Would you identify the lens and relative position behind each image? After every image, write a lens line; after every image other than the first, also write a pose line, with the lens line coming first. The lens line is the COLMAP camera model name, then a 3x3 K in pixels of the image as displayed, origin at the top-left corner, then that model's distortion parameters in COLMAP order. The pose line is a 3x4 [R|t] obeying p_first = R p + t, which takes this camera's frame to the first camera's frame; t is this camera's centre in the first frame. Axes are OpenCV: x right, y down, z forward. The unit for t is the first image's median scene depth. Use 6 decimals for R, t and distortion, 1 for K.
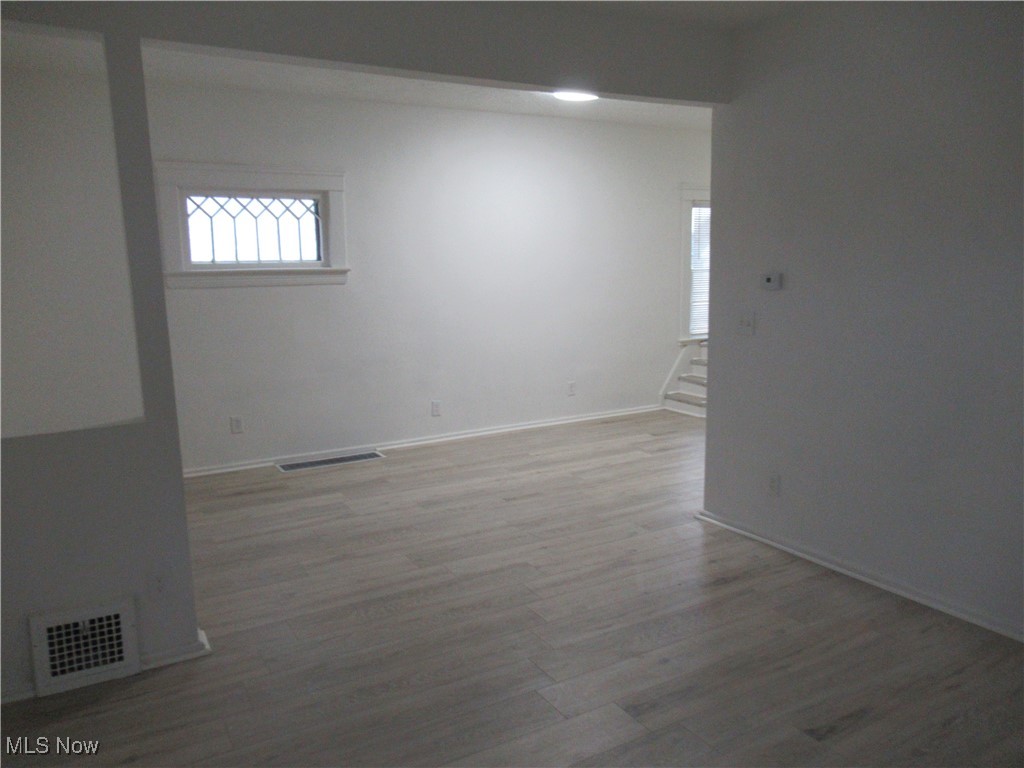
lens RADIAL K [[753.6, 0, 515.7], [0, 753.6, 387.7], [0, 0, 1]] dist [-0.004328, -0.005072]
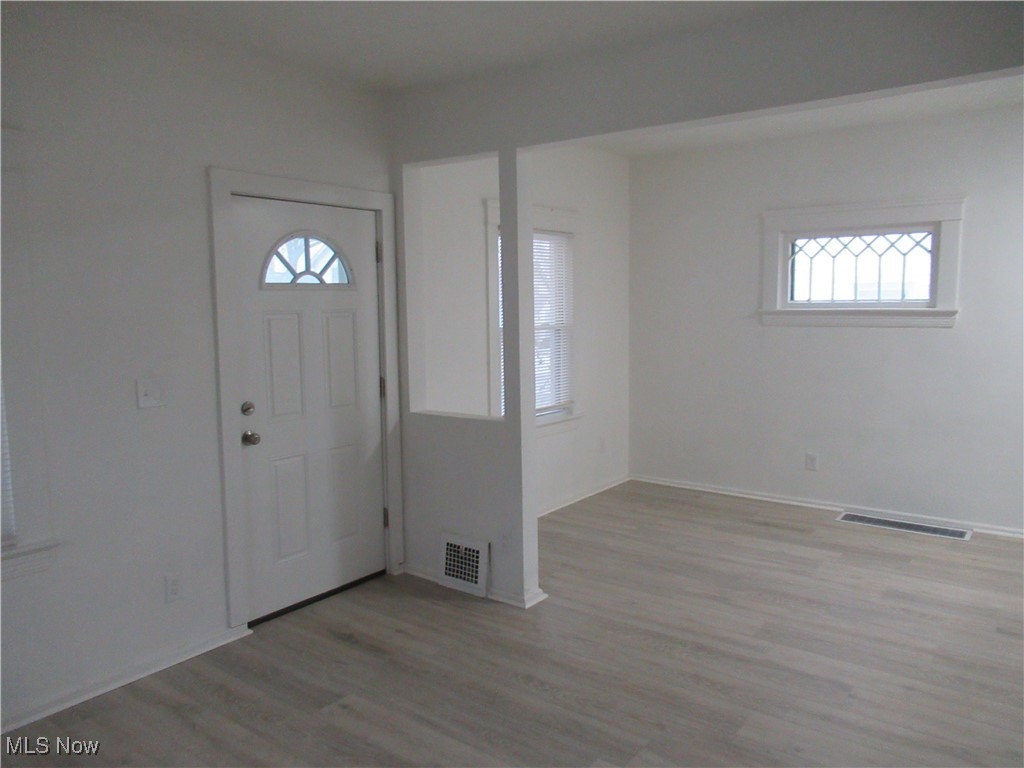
lens RADIAL K [[753.6, 0, 515.7], [0, 753.6, 387.7], [0, 0, 1]] dist [-0.004328, -0.005072]
pose [[0.395418, 0.112192, -0.911624, 0.408490], [-0.147980, 0.987328, 0.057322, -0.051573], [0.906502, 0.112236, 0.407009, 0.237415]]
